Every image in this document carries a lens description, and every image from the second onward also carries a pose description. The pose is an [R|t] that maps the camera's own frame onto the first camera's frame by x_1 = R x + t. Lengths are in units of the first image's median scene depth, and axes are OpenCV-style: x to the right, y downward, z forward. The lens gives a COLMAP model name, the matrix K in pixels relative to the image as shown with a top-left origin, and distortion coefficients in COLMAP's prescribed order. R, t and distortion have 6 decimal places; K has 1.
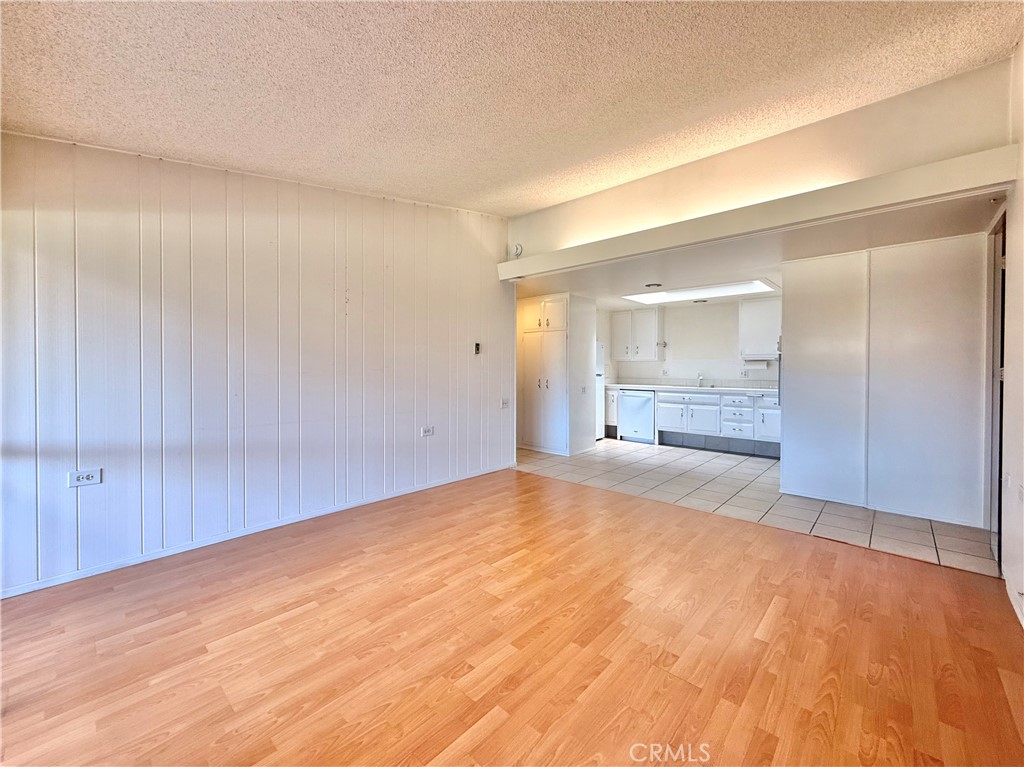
lens RADIAL K [[408.0, 0, 518.7], [0, 408.0, 372.1], [0, 0, 1]] dist [-0.002913, 0.000523]
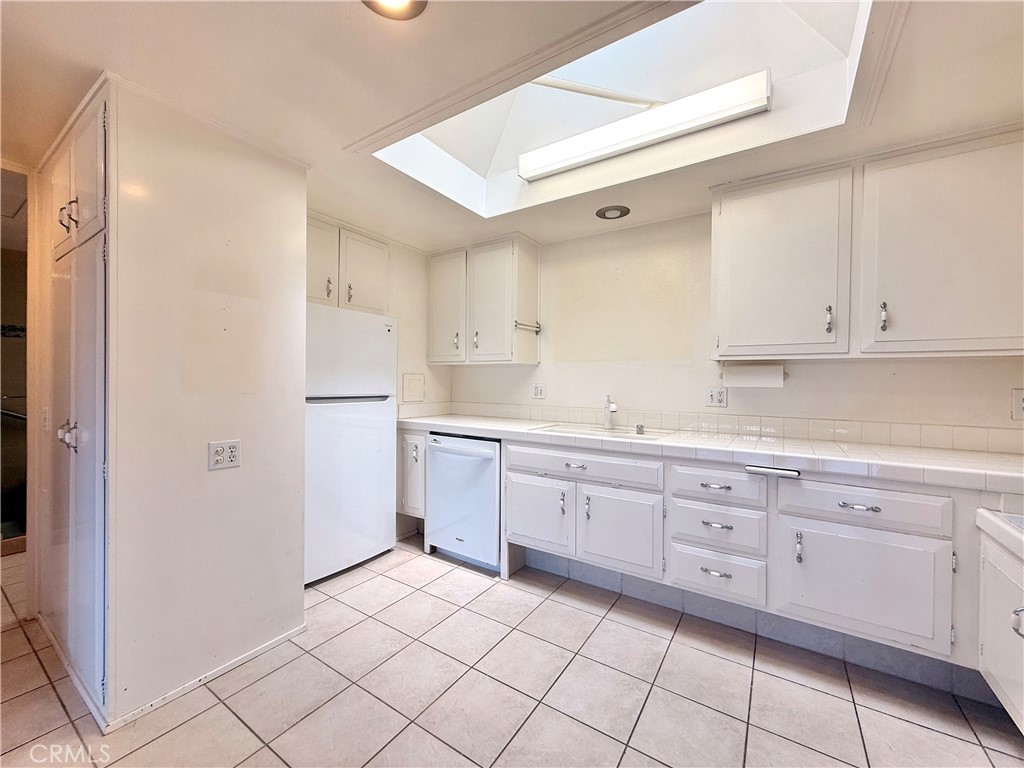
lens RADIAL K [[408.0, 0, 508.7], [0, 408.0, 382.2], [0, 0, 1]] dist [-0.002913, 0.000523]
pose [[0.989391, 0.009041, 0.144996, 0.285232], [-0.008213, 0.999946, -0.006311, -0.006856], [-0.145045, 0.005053, 0.989412, 0.616015]]
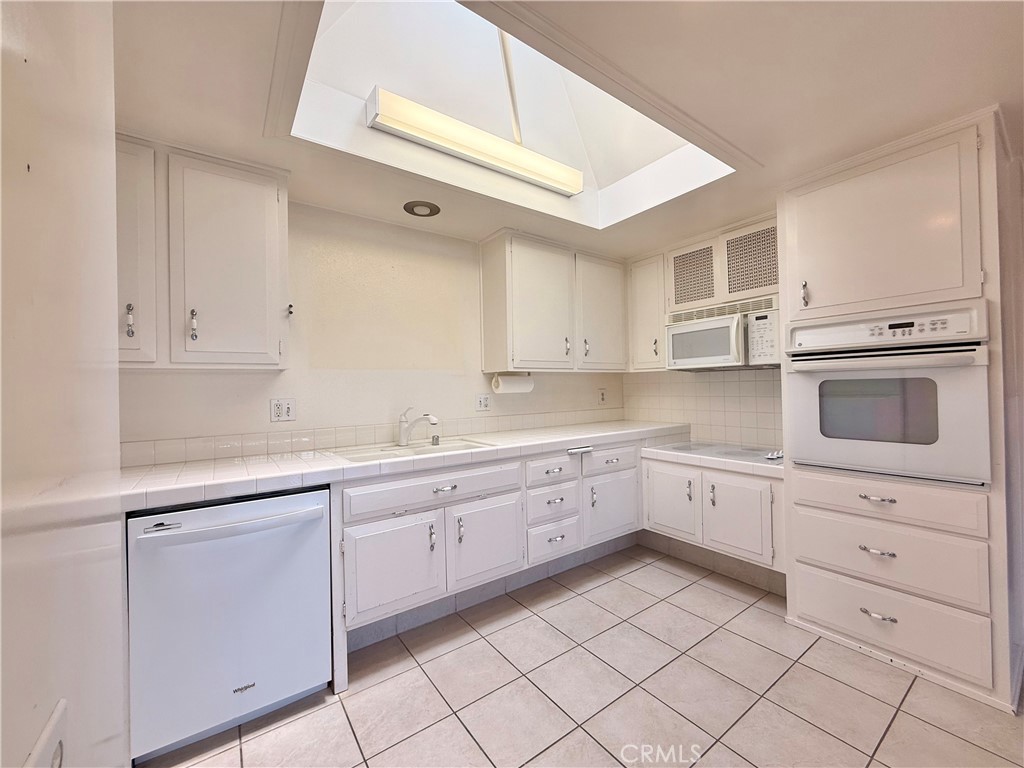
lens RADIAL K [[408.0, 0, 514.3], [0, 408.0, 383.6], [0, 0, 1]] dist [-0.002913, 0.000523]
pose [[0.211401, 0.005200, 0.977386, 0.106235], [0.030604, 0.999460, -0.011937, -0.011289], [-0.976920, 0.032436, 0.211128, 0.834431]]
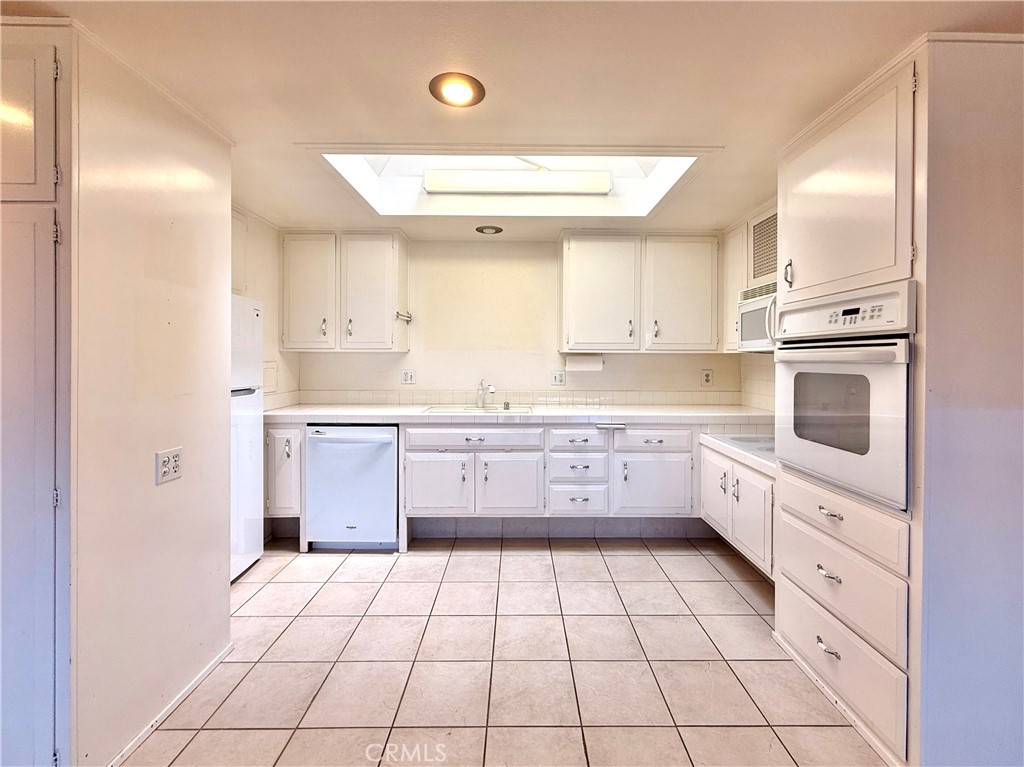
lens RADIAL K [[439.2, 0, 520.1], [0, 439.2, 357.7], [0, 0, 1]] dist [0.000331, -0.000372]
pose [[0.740852, 0.002697, 0.671663, 0.122582], [0.004534, 0.999949, -0.009016, -0.018072], [-0.671653, 0.009725, 0.740802, 0.583458]]
